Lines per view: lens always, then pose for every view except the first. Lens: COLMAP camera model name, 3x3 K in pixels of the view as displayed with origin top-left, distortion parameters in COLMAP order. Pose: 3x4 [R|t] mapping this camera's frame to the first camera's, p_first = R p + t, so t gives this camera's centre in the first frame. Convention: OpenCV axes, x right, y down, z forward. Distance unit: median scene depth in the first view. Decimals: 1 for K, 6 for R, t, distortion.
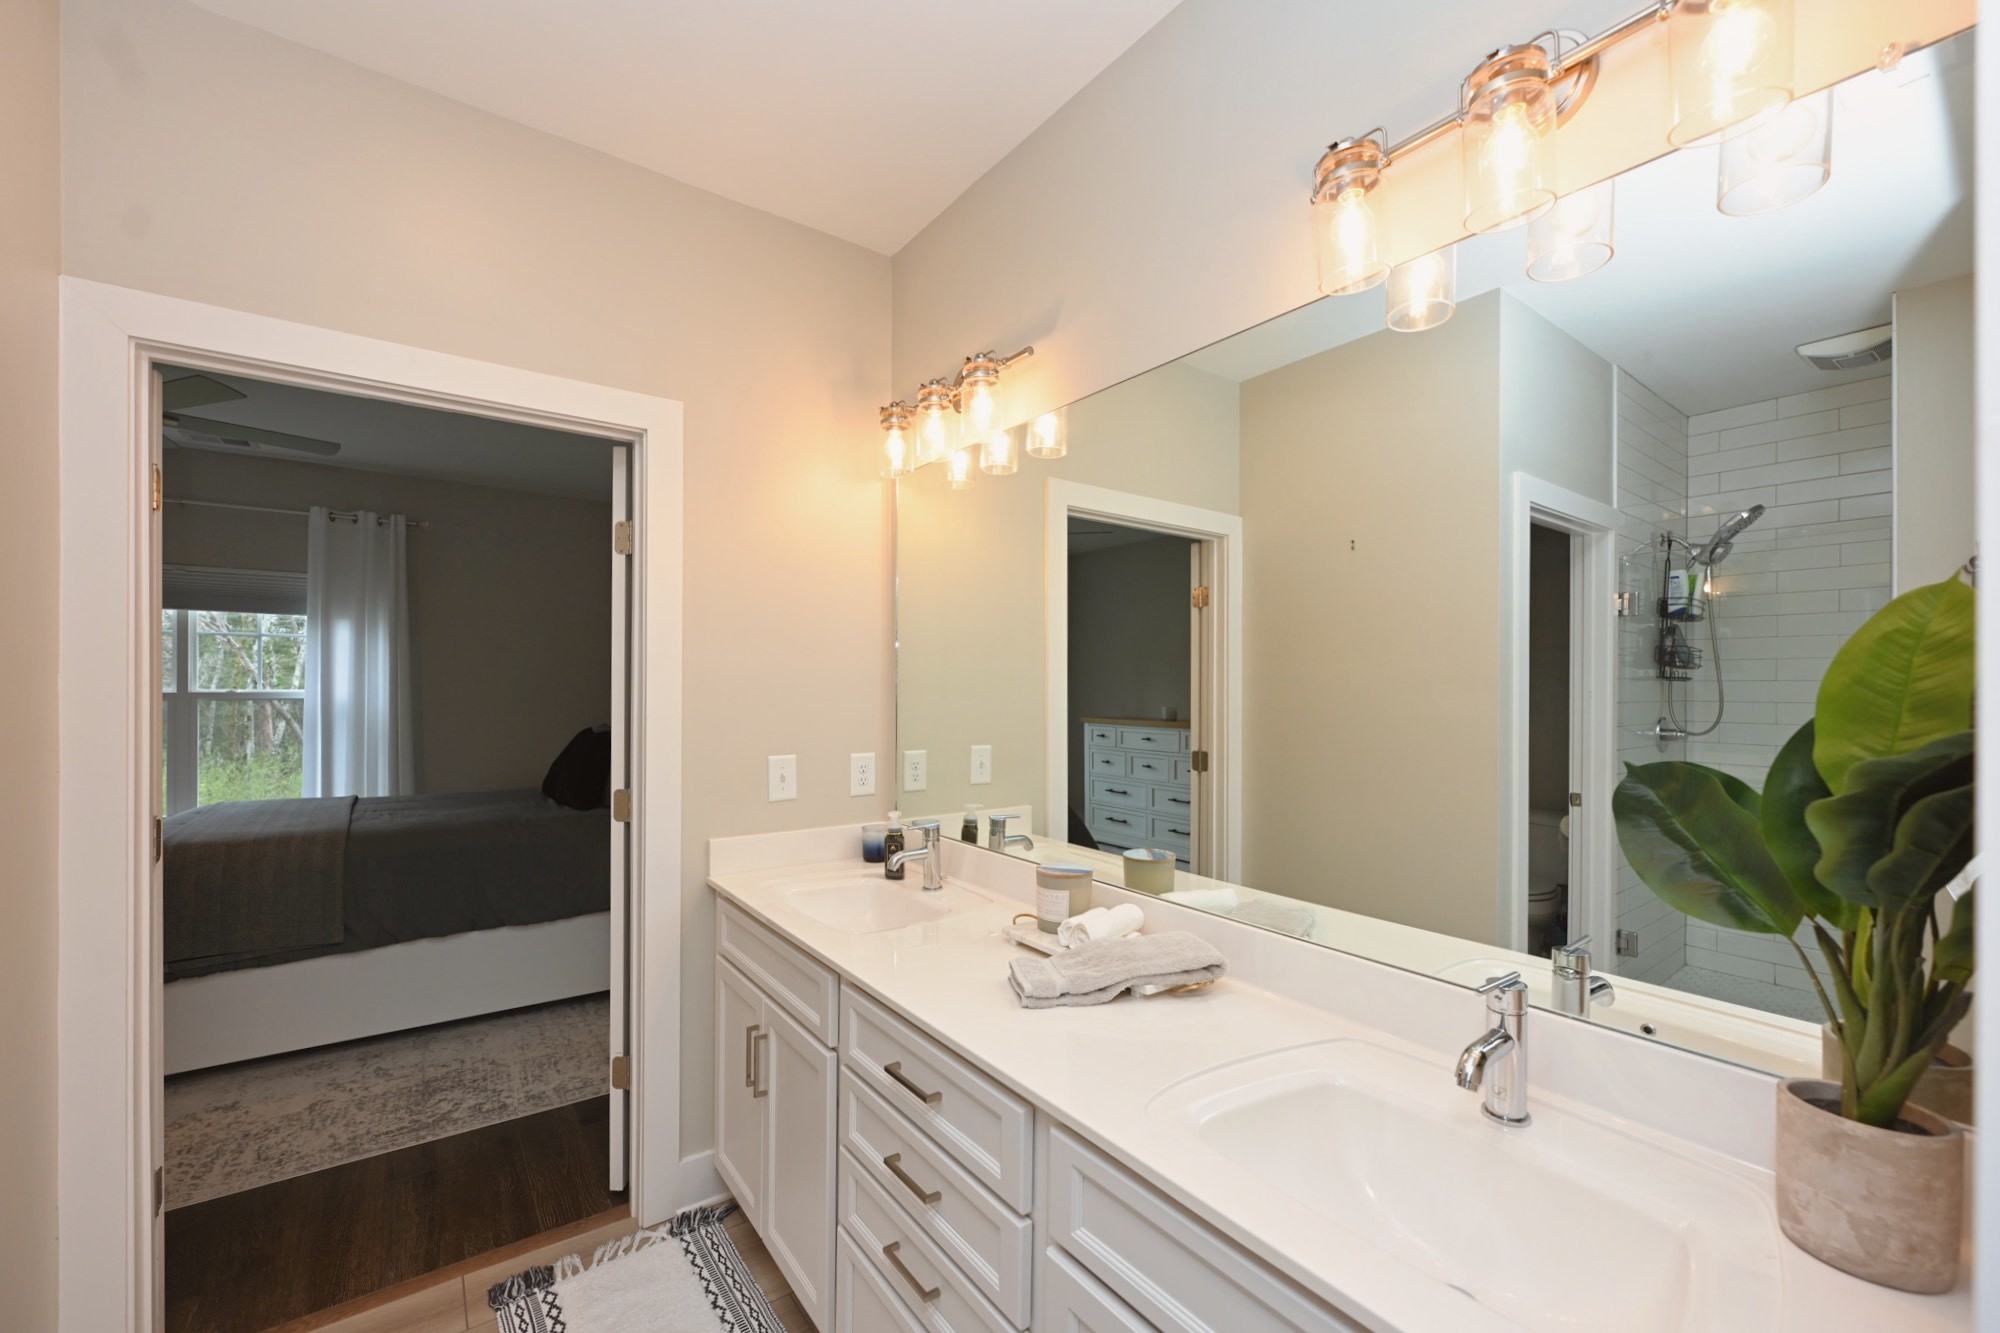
lens RADIAL K [[802.4, 0, 997.9], [0, 802.4, 680.7], [0, 0, 1]] dist [-0.001334, 0.000171]
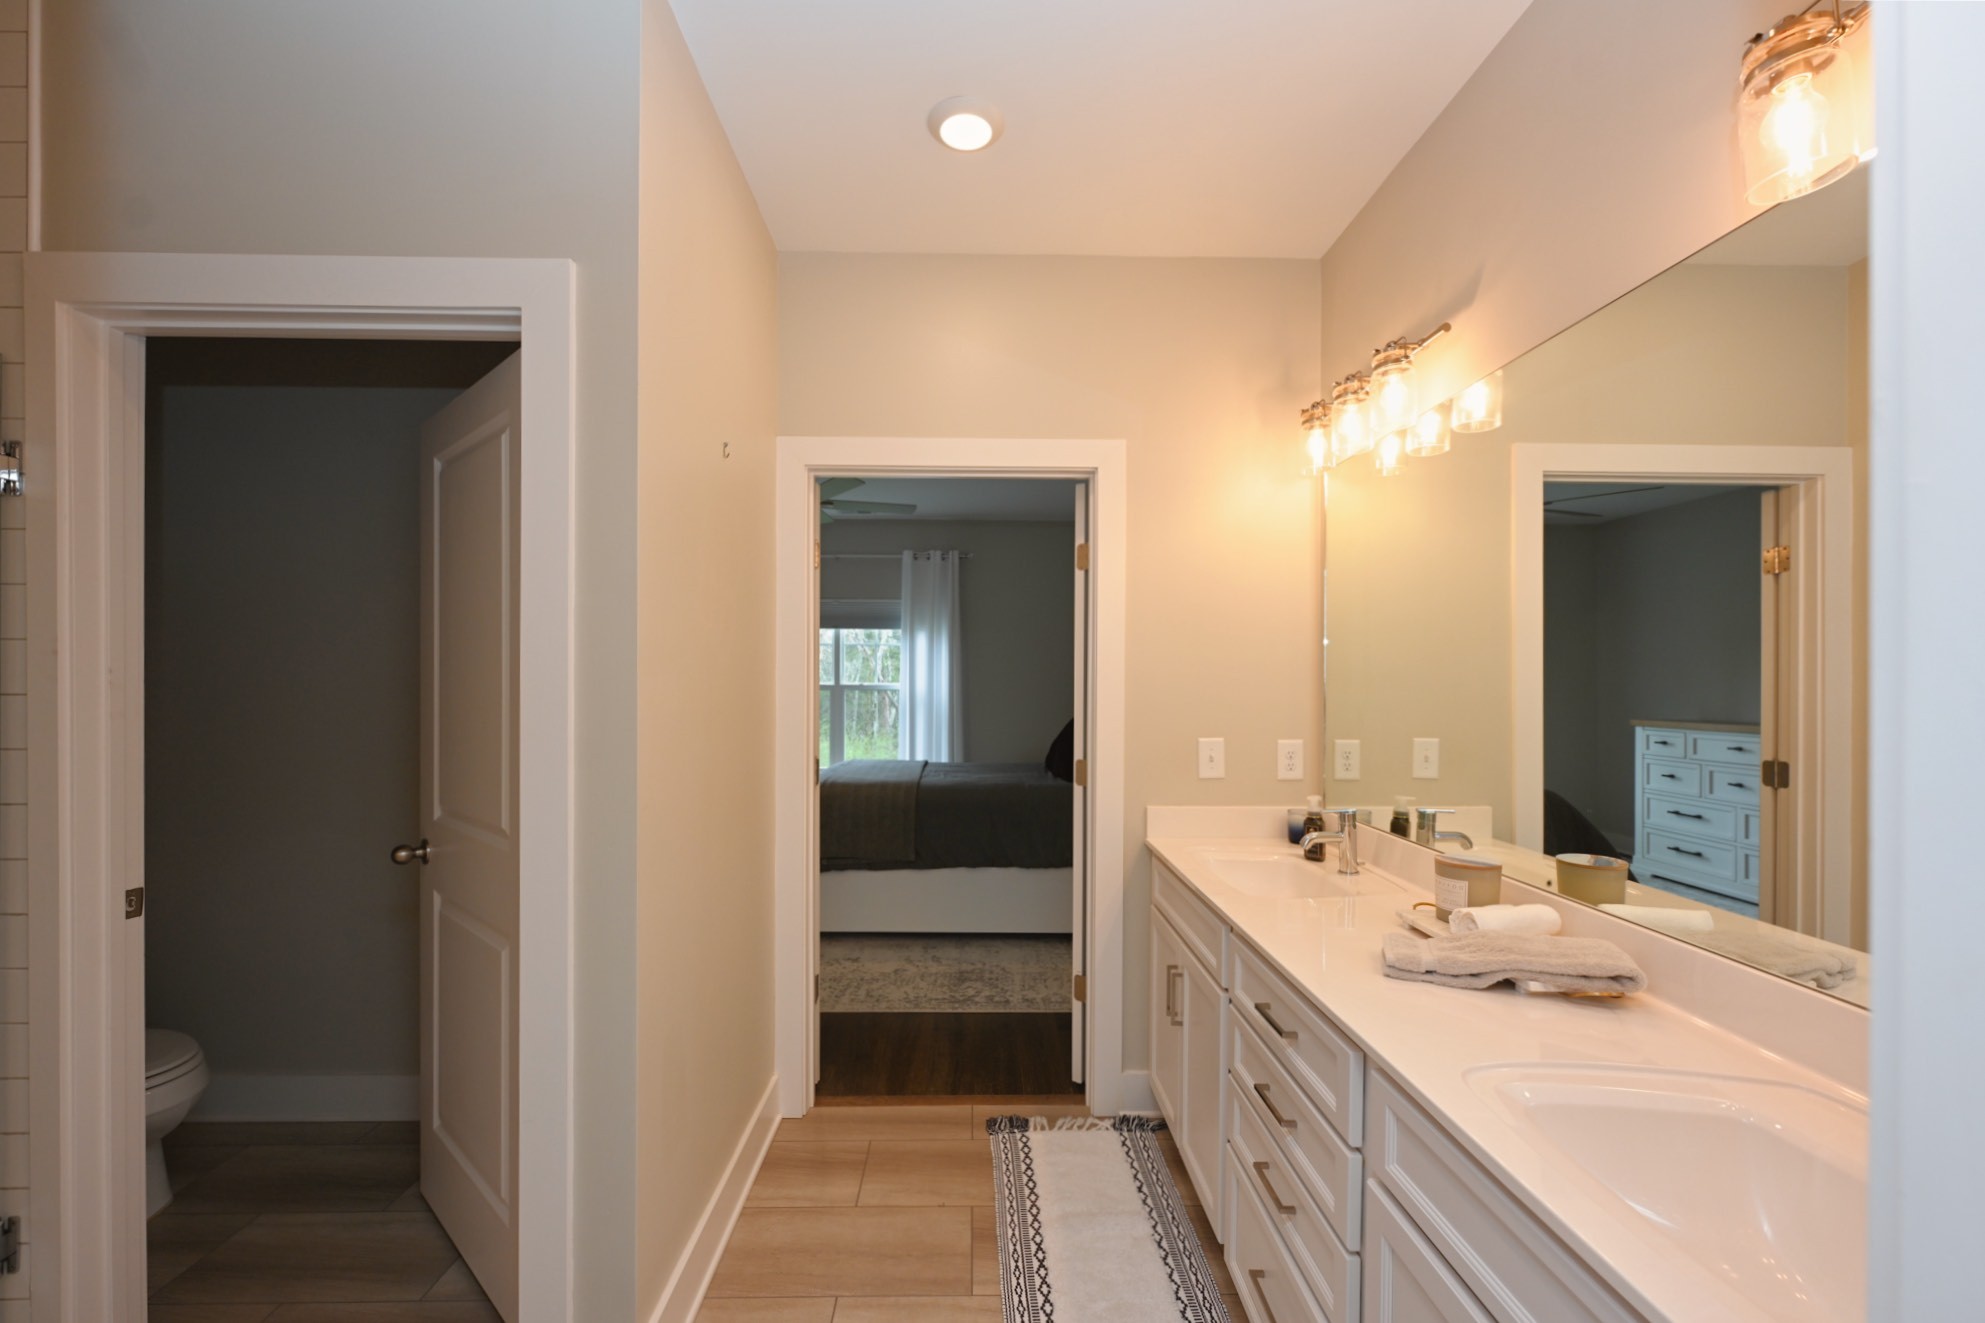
lens RADIAL K [[798.7, 0, 987.3], [0, 798.7, 664.8], [0, 0, 1]] dist [-0.000147, -0.000099]
pose [[0.816594, -0.012667, -0.577073, 0.119764], [0.002972, 0.999838, -0.017740, 0.010244], [0.577204, 0.012771, 0.816500, -0.088065]]
